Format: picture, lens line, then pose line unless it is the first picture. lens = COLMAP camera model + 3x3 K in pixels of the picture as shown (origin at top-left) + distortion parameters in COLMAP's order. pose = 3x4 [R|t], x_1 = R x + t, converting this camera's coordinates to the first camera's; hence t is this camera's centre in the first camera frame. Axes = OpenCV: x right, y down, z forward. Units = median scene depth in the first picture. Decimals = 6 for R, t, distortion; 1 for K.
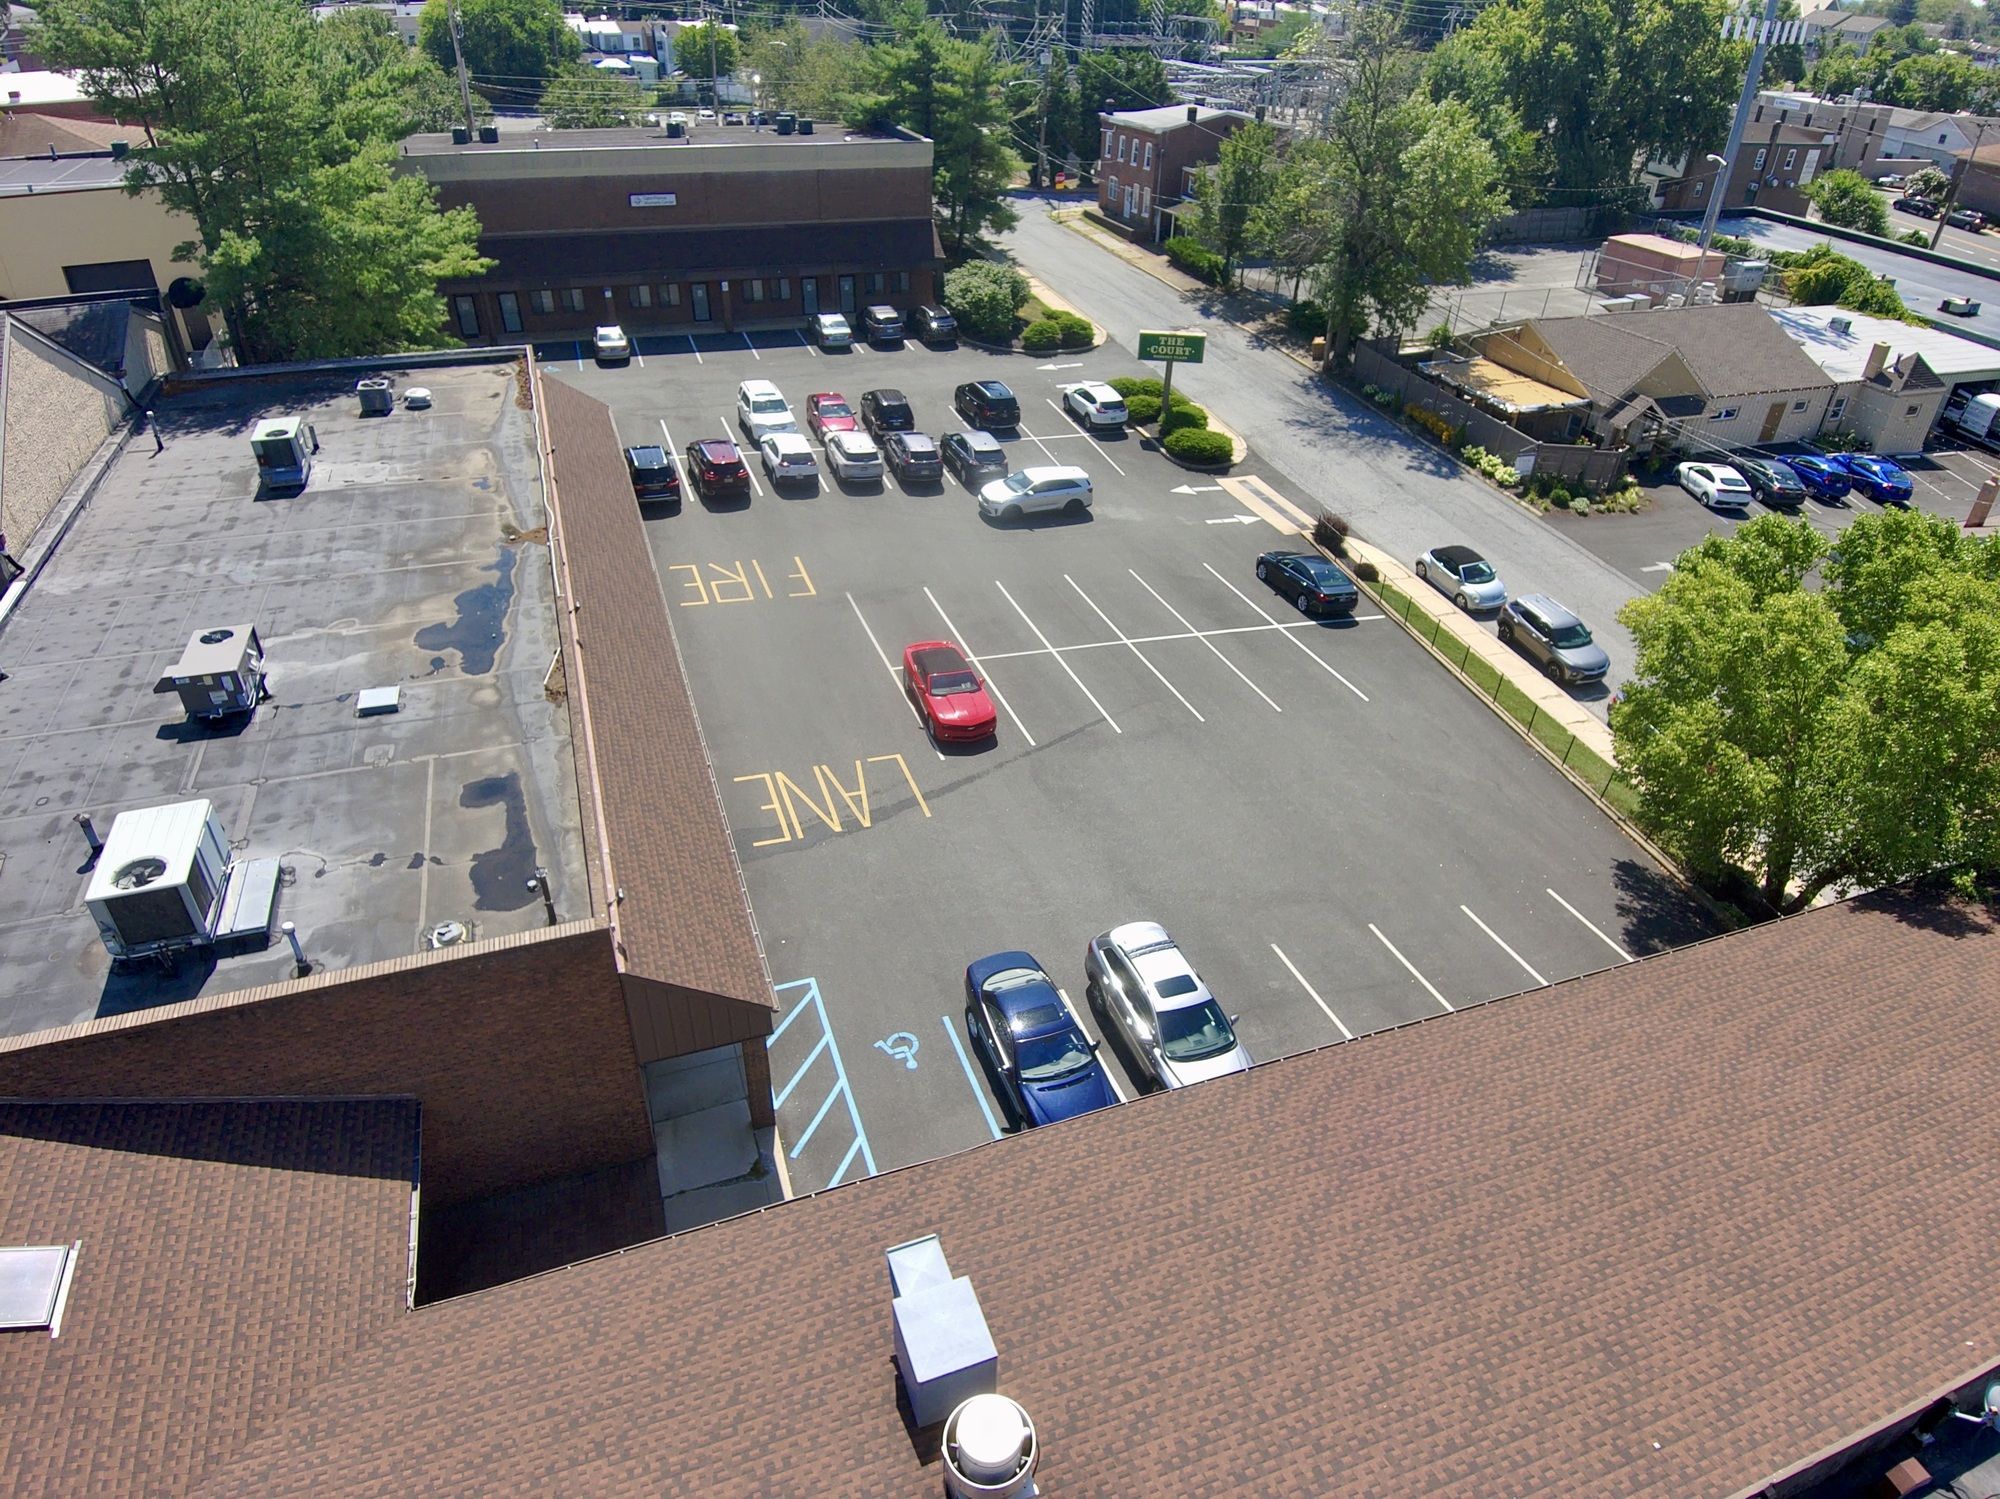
lens RADIAL K [[1190.4, 0, 999.1], [0, 1190.4, 765.0], [0, 0, 1]] dist [0.024283, -0.046518]
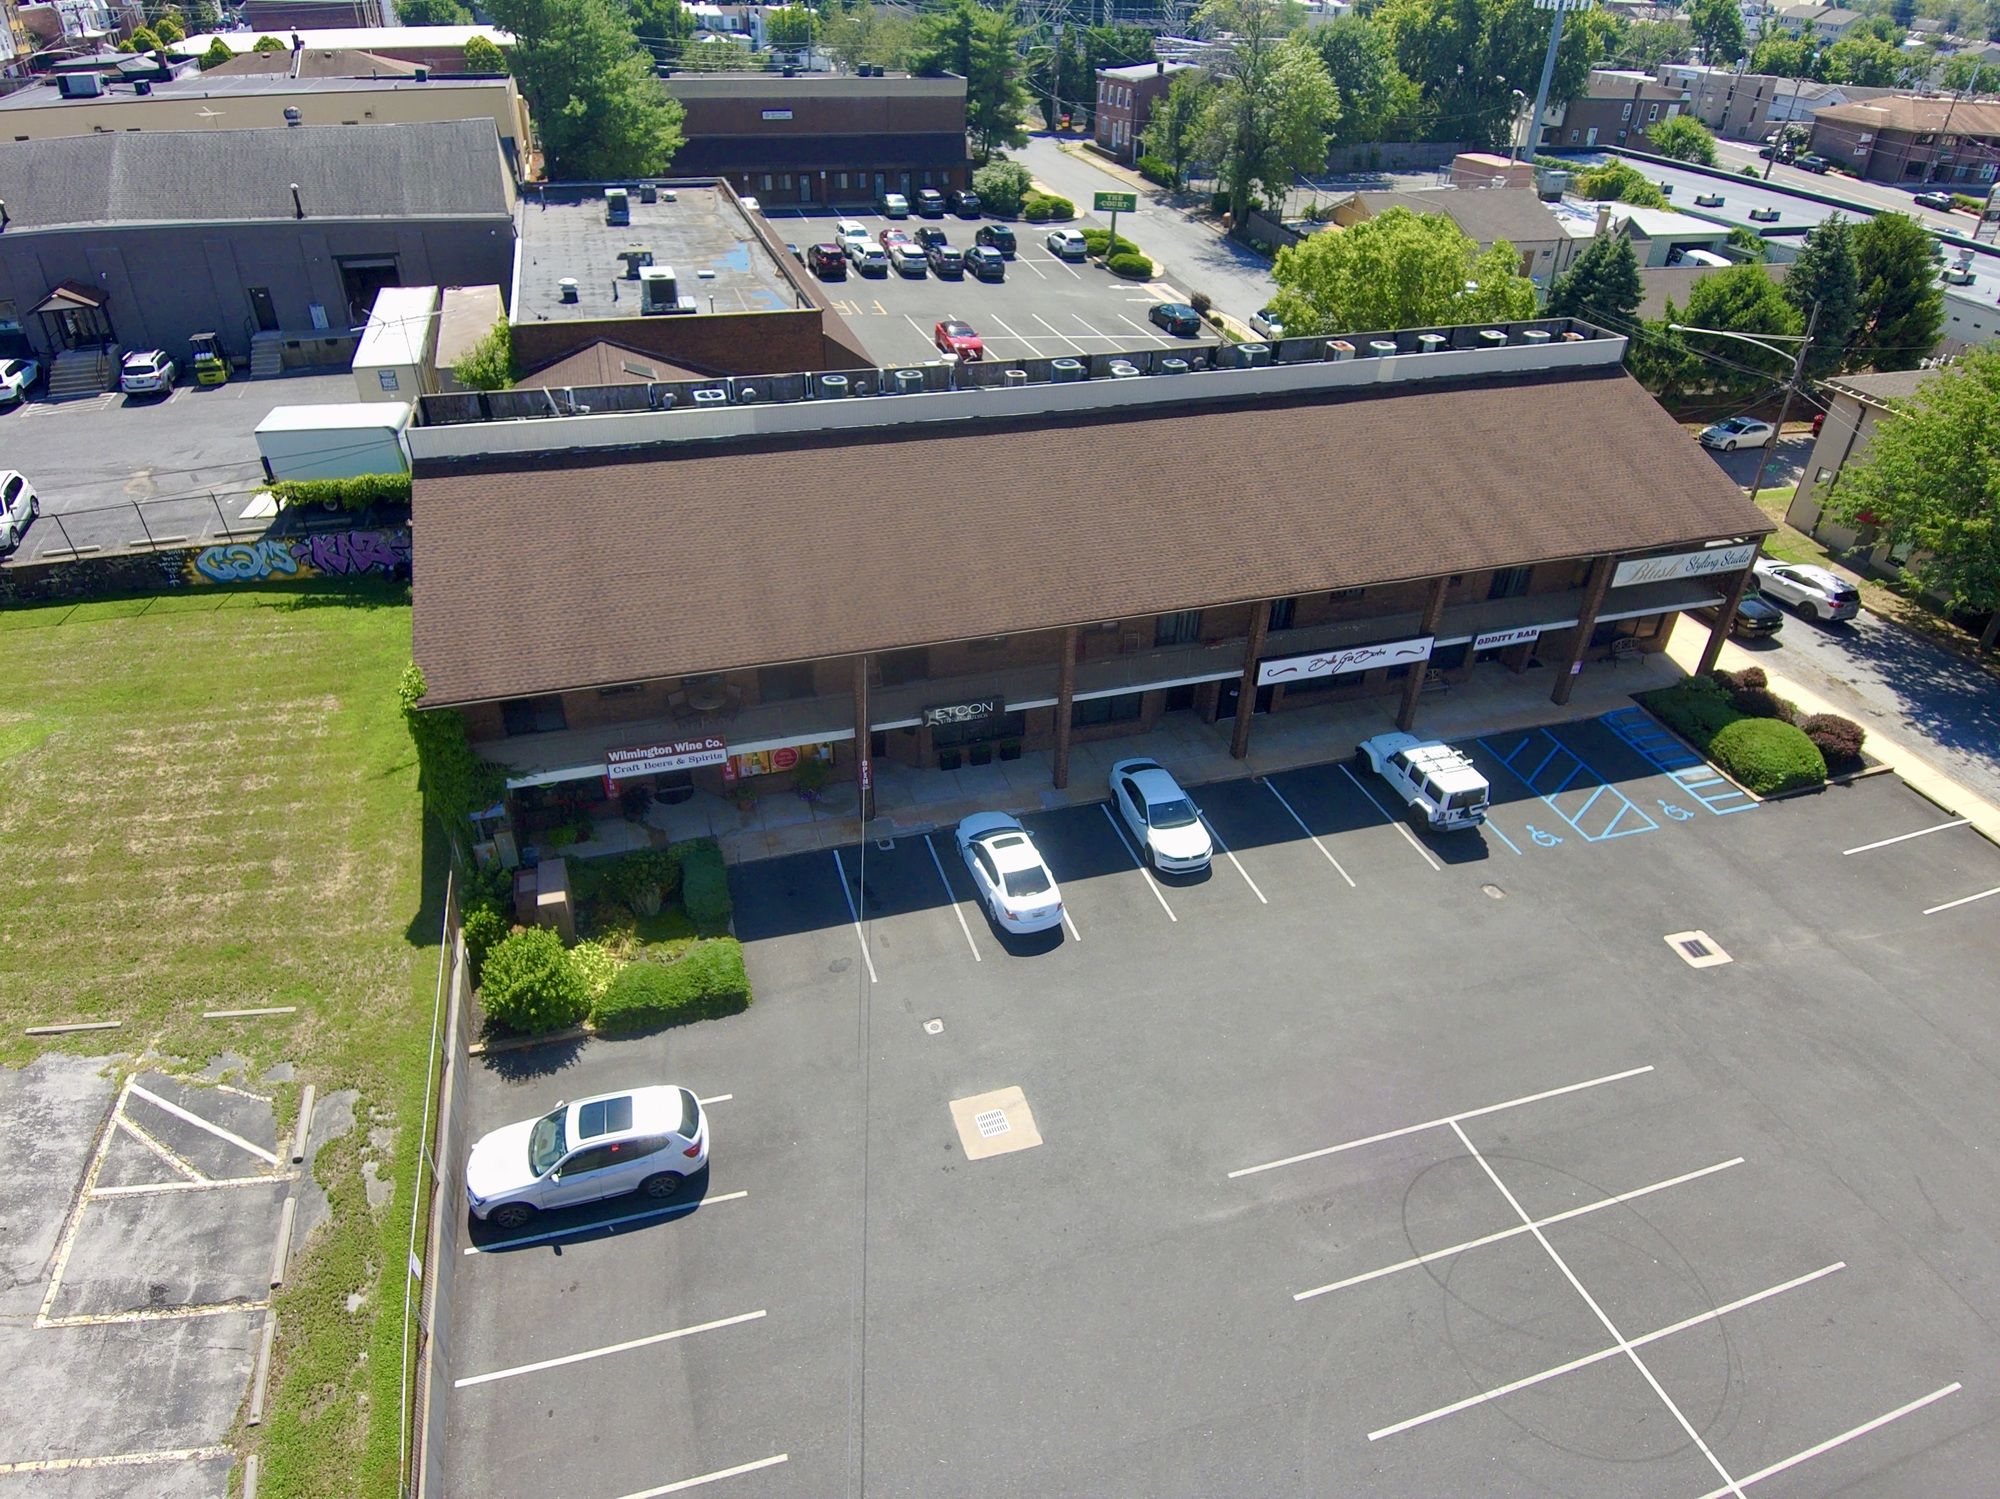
lens RADIAL K [[1190.4, 0, 994.8], [0, 1190.4, 766.4], [0, 0, 1]] dist [0.024283, -0.046518]
pose [[0.999097, 0.024479, -0.034731, 0.046530], [-0.024419, 0.999700, 0.002146, 0.293456], [0.034773, -0.001296, 0.999394, -0.425785]]
